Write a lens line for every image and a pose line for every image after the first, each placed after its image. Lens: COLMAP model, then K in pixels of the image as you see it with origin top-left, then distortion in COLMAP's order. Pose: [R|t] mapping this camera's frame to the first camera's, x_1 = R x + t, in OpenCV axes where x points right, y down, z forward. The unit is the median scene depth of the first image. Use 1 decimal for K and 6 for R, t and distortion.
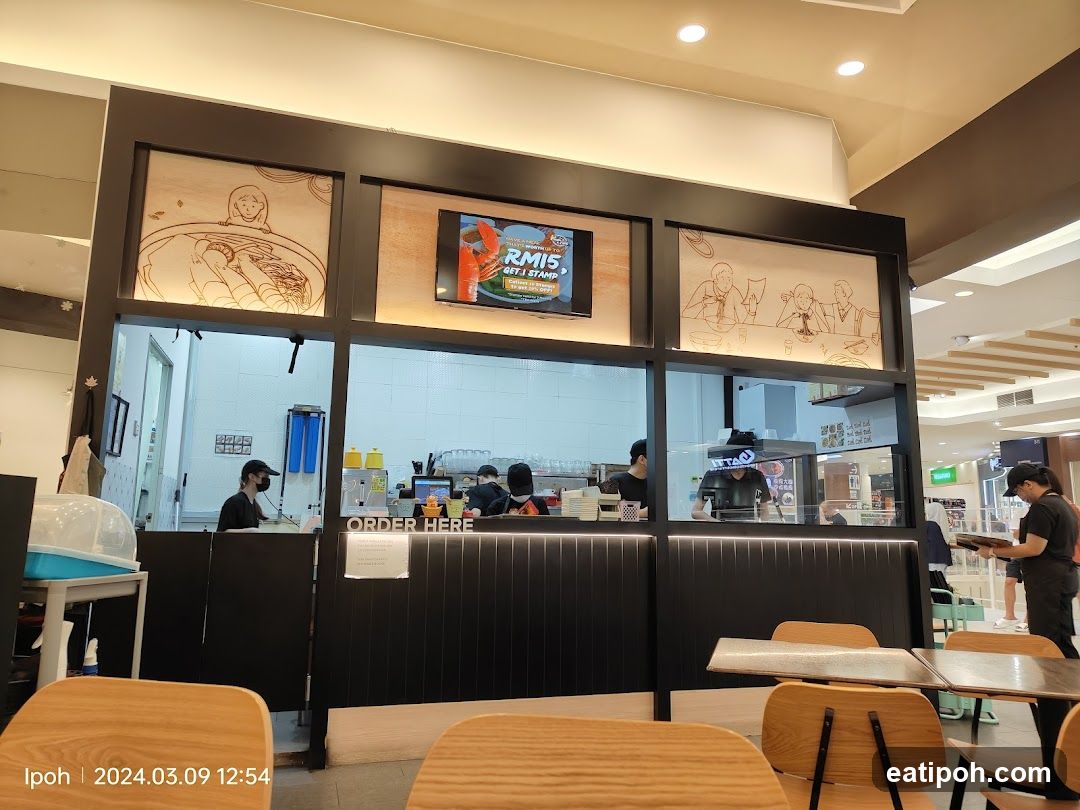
lens RADIAL K [[747.3, 0, 540.0], [0, 747.3, 405.0], [0, 0, 1]] dist [0.001079, 0.000153]
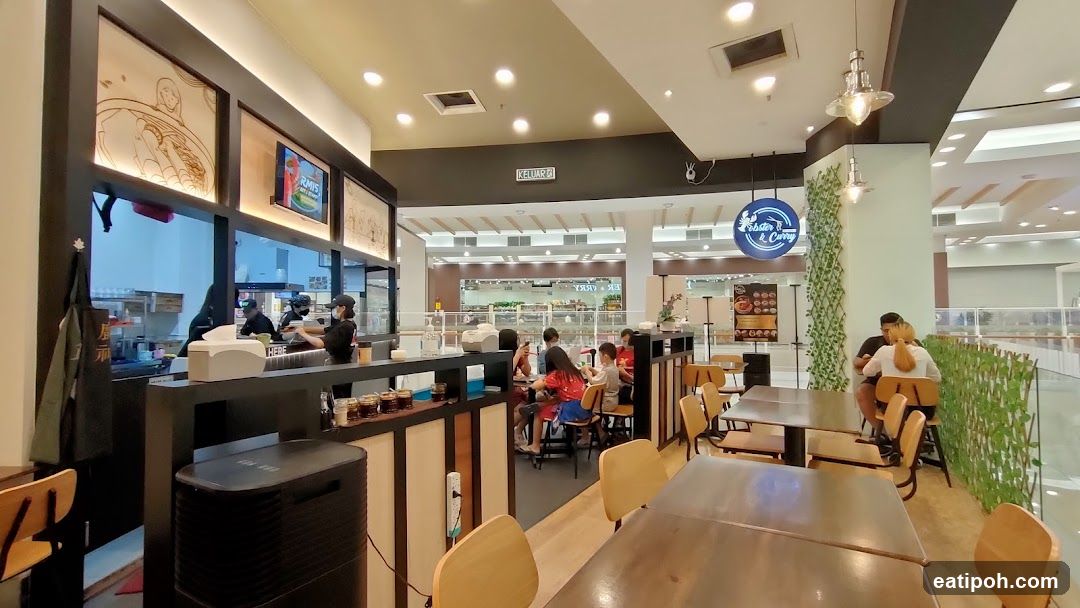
lens RADIAL K [[497.1, 0, 540.0], [0, 497.1, 304.0], [0, 0, 1]] dist [0.001093, -0.000207]
pose [[0.339372, 0.006754, 0.940628, -0.918882], [-0.141437, 0.988972, 0.043929, -0.061771], [-0.929958, -0.147948, 0.336584, 0.146786]]
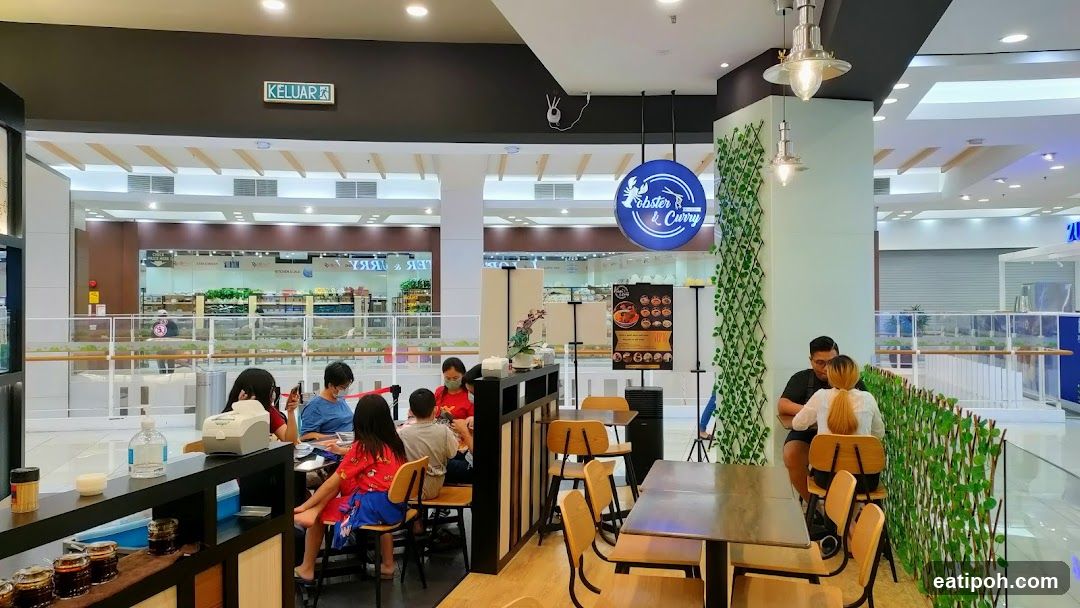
lens RADIAL K [[811.5, 0, 540.0], [0, 811.5, 304.0], [0, 0, 1]] dist [0.068048, -0.071393]
pose [[0.045682, -0.009967, 0.998906, -0.936367], [-0.155442, 0.987699, 0.016964, -0.115763], [-0.986788, -0.156047, 0.043571, 0.194530]]
